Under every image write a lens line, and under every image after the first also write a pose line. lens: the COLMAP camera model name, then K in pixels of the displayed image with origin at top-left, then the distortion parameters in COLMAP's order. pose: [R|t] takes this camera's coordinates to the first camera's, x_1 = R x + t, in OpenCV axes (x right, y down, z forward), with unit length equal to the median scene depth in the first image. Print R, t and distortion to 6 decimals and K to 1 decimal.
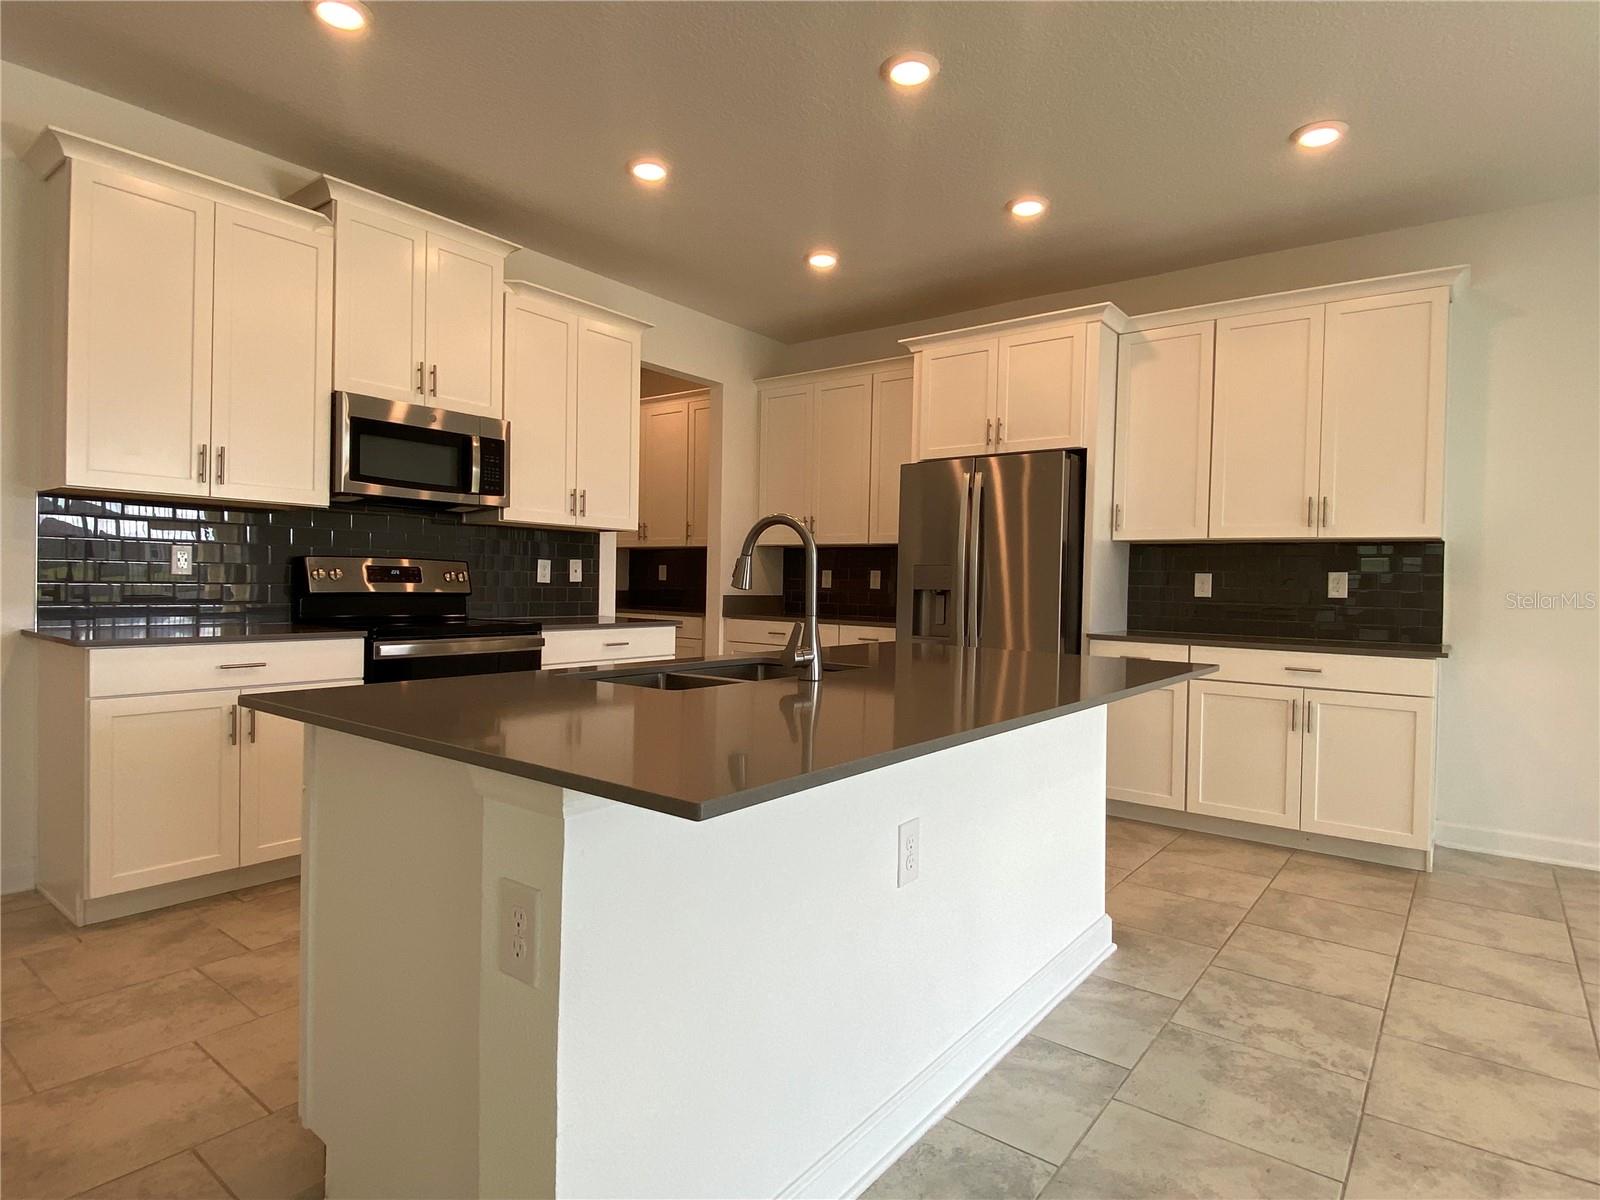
lens RADIAL K [[874.5, 0, 804.9], [0, 874.5, 601.4], [0, 0, 1]] dist [0.011784, -0.017586]
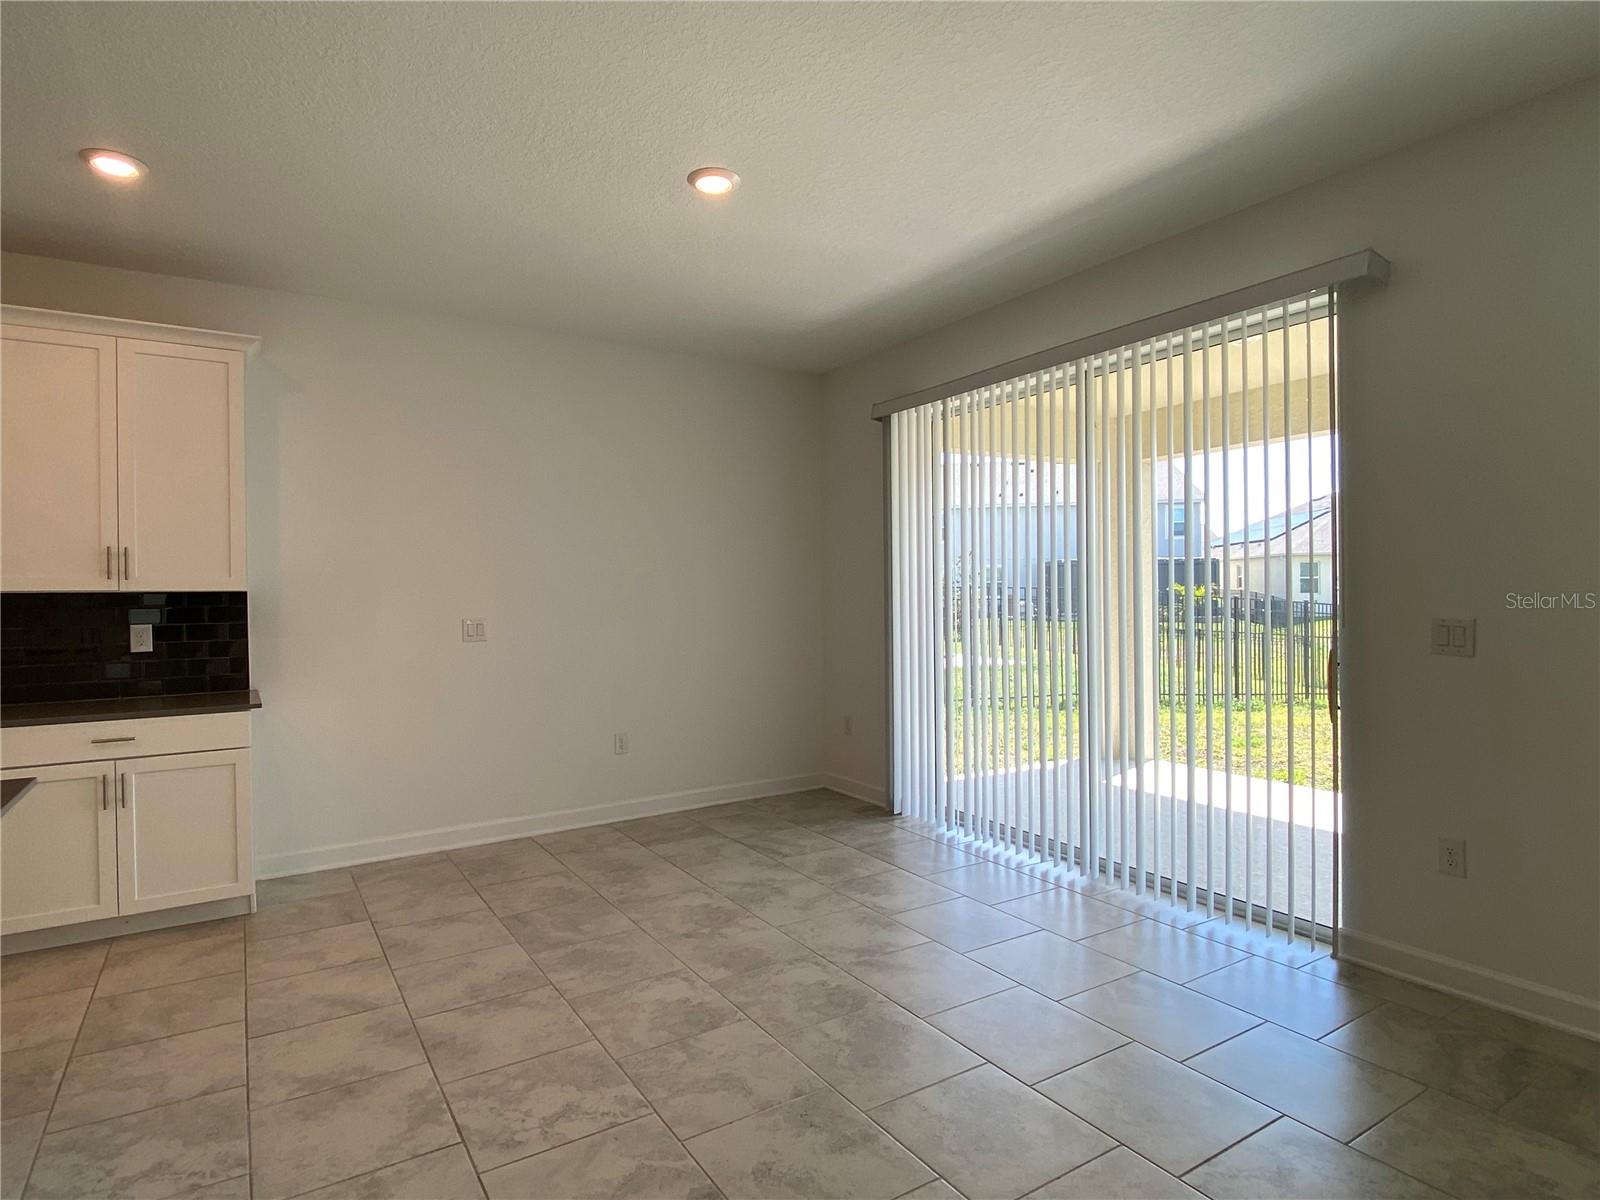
lens RADIAL K [[885.4, 0, 792.2], [0, 885.4, 591.3], [0, 0, 1]] dist [-0.004589, -0.008900]
pose [[0.343222, -0.027756, 0.938844, -0.039452], [0.040077, 0.999086, 0.014886, -0.061276], [-0.938399, 0.032517, 0.344021, 0.024888]]
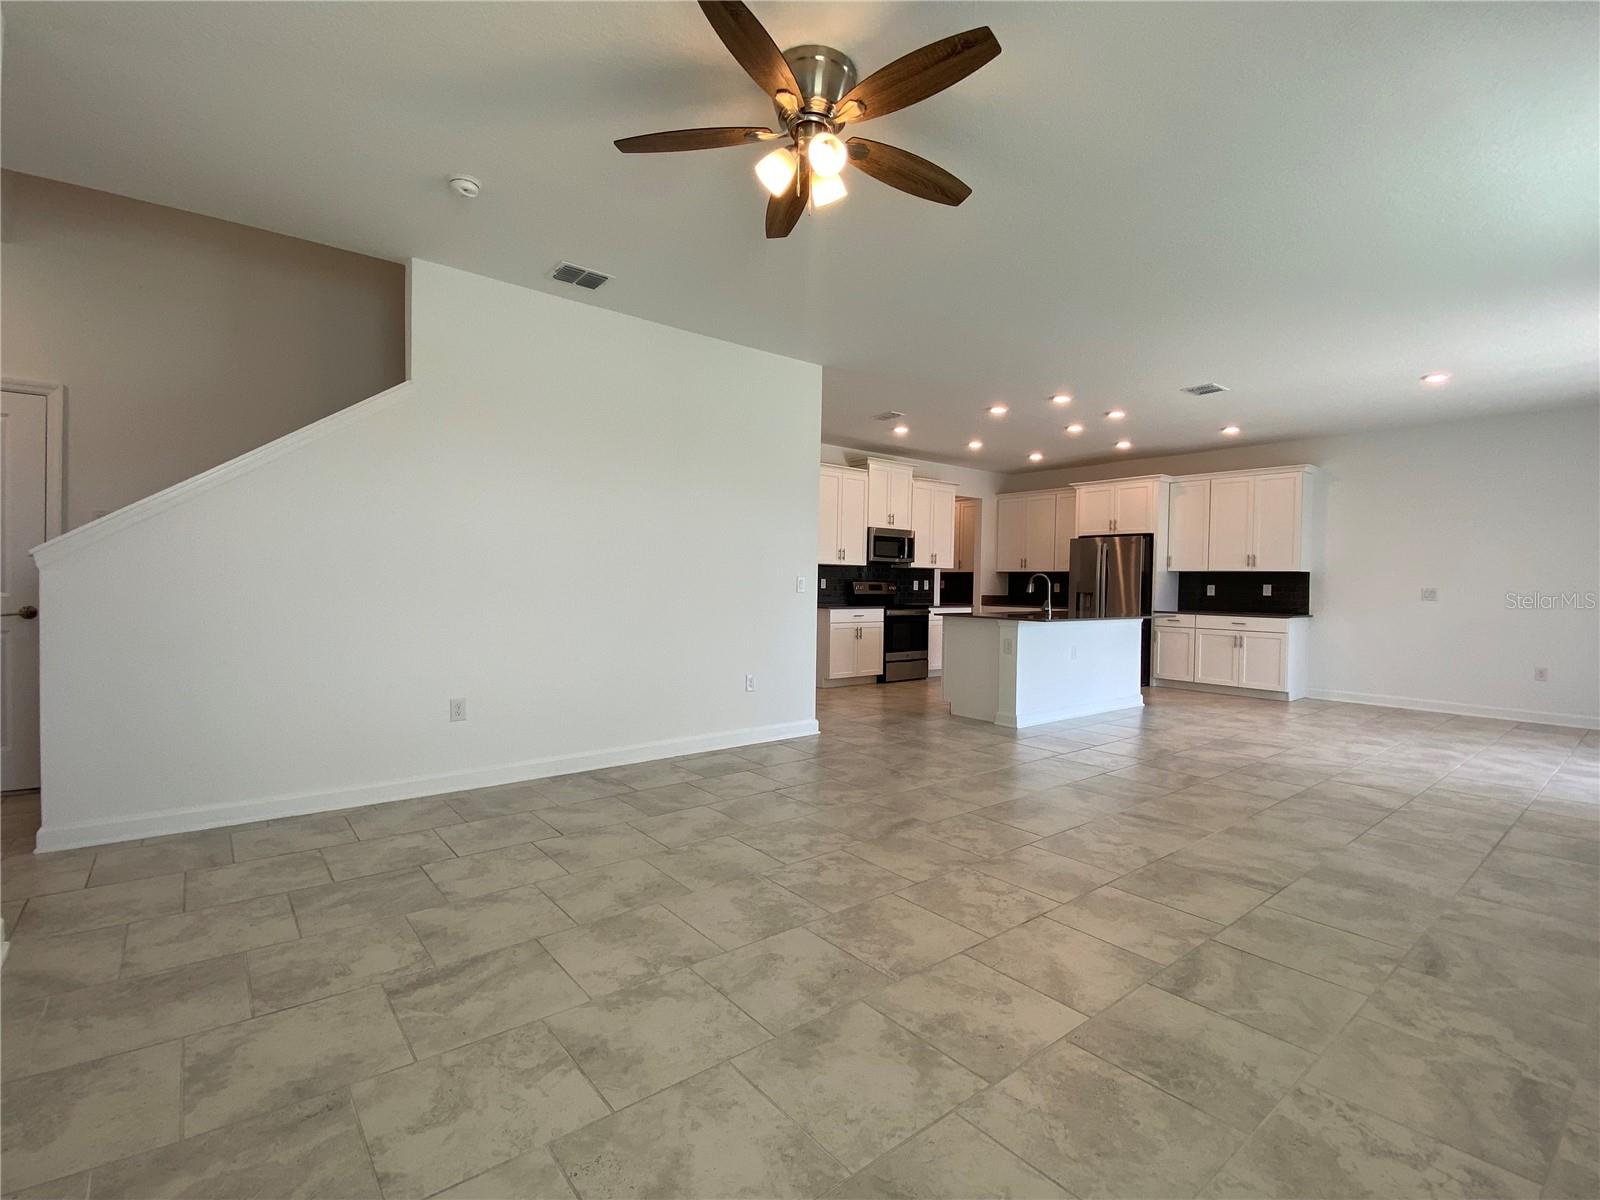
lens RADIAL K [[746.6, 0, 758.5], [0, 746.6, 597.7], [0, 0, 1]] dist [-0.013421, -0.002954]
pose [[0.958845, -0.000907, -0.283927, -0.161385], [-0.000530, 0.999987, -0.004984, 0.014129], [0.283928, 0.004929, 0.958833, -1.481185]]
